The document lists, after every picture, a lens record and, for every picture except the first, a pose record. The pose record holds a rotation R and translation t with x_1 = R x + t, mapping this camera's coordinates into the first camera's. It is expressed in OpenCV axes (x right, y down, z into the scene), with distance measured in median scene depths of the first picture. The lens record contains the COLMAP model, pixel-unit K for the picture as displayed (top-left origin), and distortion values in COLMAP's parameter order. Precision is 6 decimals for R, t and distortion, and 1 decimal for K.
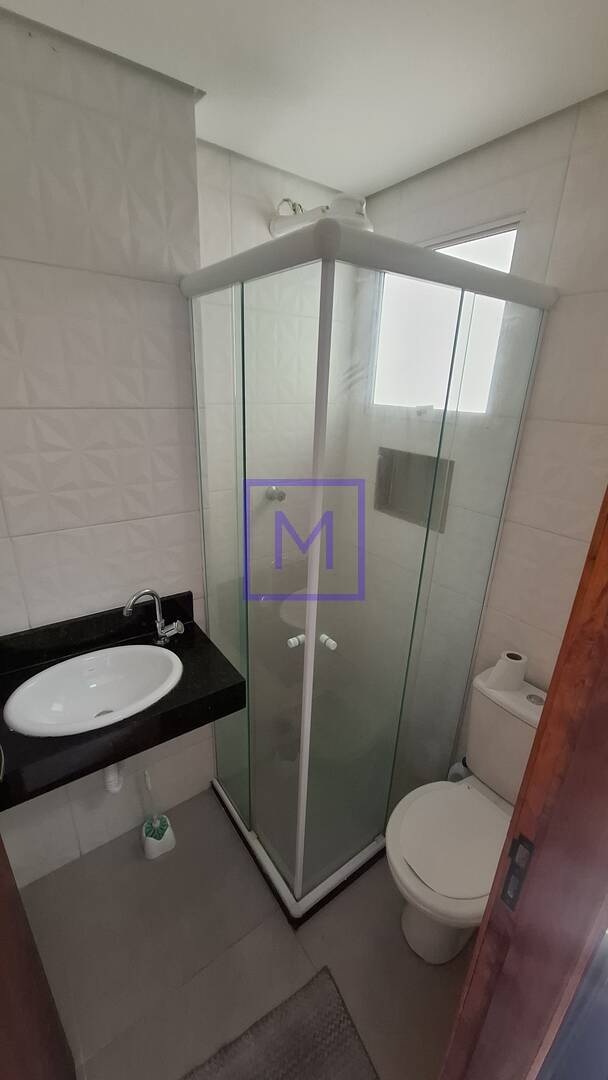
lens RADIAL K [[428.8, 0, 303.5], [0, 428.8, 543.1], [0, 0, 1]] dist [-0.001850, 0.000663]
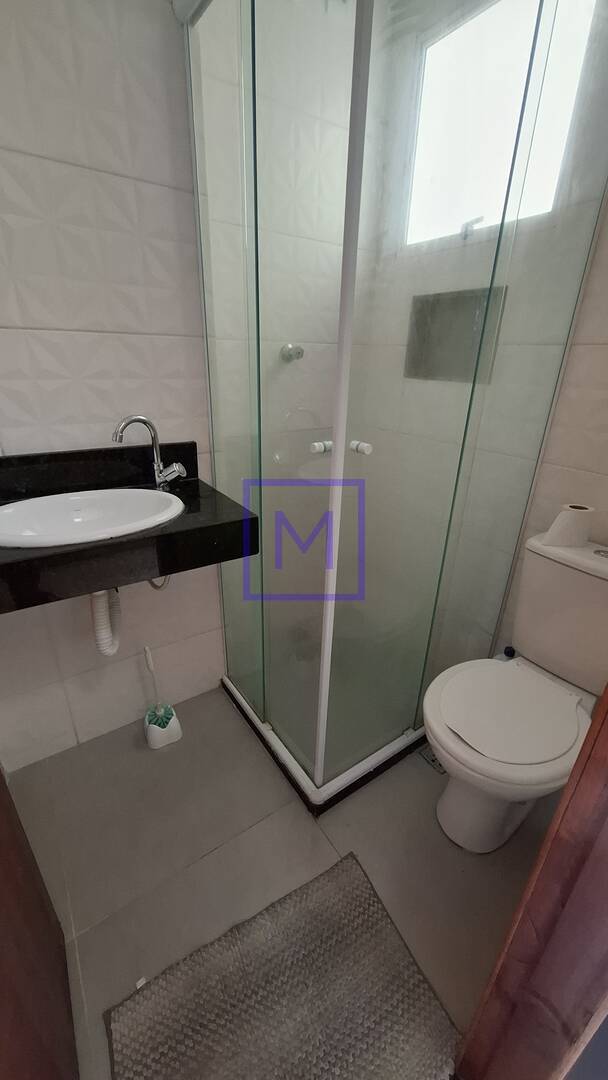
lens RADIAL K [[428.8, 0, 303.5], [0, 428.8, 543.1], [0, 0, 1]] dist [-0.001850, 0.000663]
pose [[0.999637, 0.002874, -0.026804, -0.021954], [-0.001406, 0.998506, 0.054631, 0.282814], [0.026921, -0.054574, 0.998147, 0.144068]]
